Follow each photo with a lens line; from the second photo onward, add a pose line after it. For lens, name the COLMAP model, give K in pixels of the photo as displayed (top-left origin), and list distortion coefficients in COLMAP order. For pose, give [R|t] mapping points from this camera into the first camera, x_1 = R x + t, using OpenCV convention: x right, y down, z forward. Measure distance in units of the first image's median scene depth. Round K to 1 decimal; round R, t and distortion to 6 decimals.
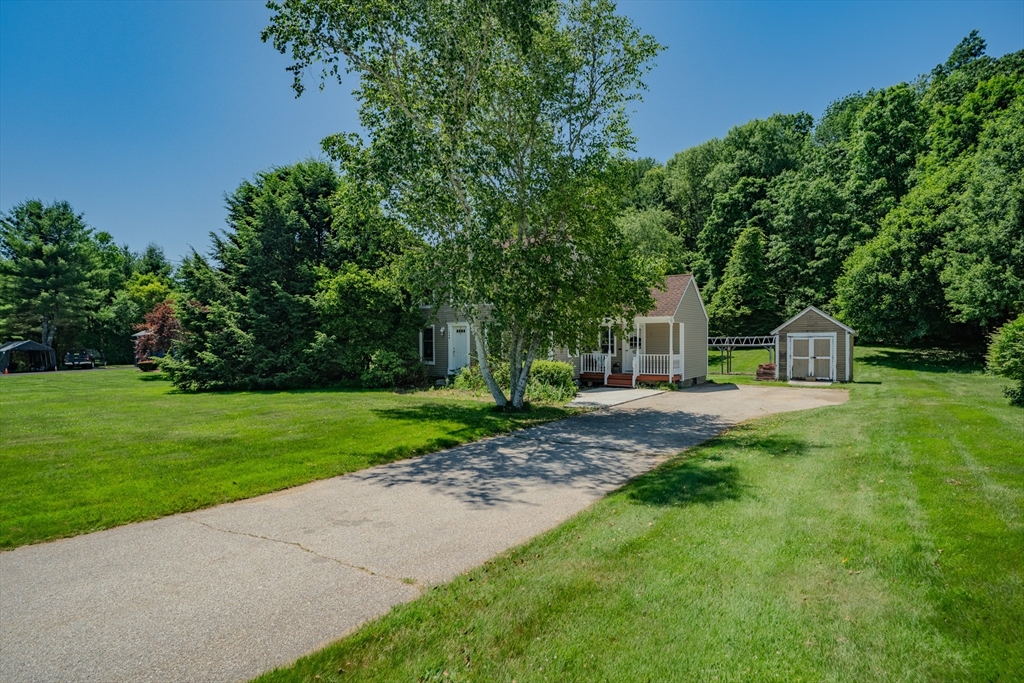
lens RADIAL K [[510.8, 0, 512.0], [0, 510.8, 341.5], [0, 0, 1]] dist [0.001079, 0.000077]
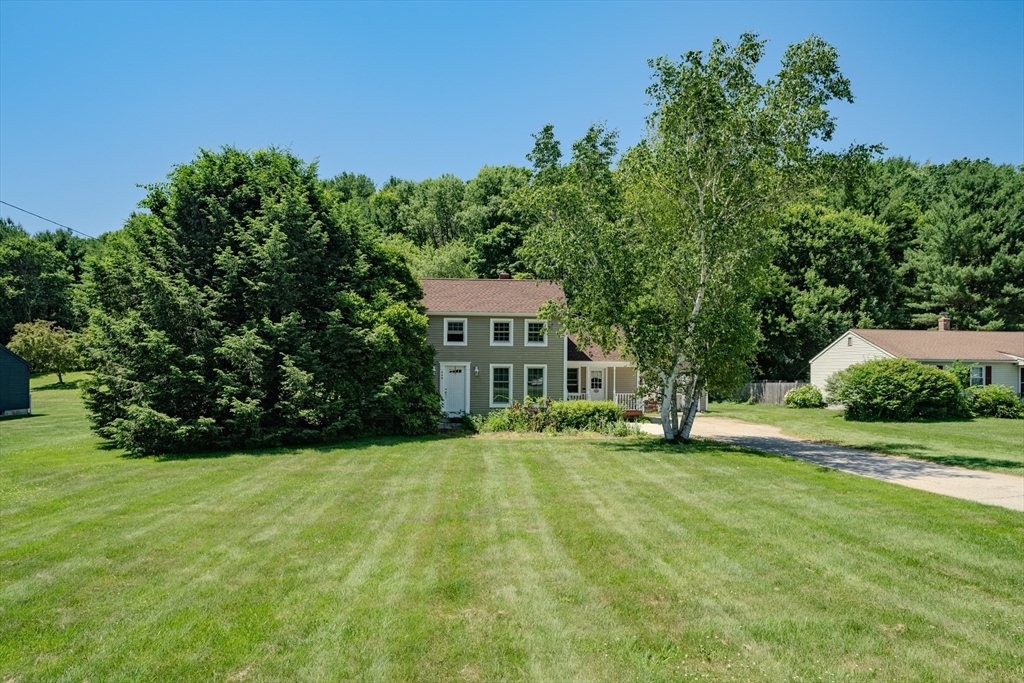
lens RADIAL K [[613.0, 0, 512.0], [0, 613.0, 341.5], [0, 0, 1]] dist [-0.048980, -0.000236]
pose [[0.791534, 0.036411, 0.610039, -0.309224], [0.003147, 0.997967, -0.063648, -0.001343], [-0.611117, 0.052299, 0.789811, 0.020833]]
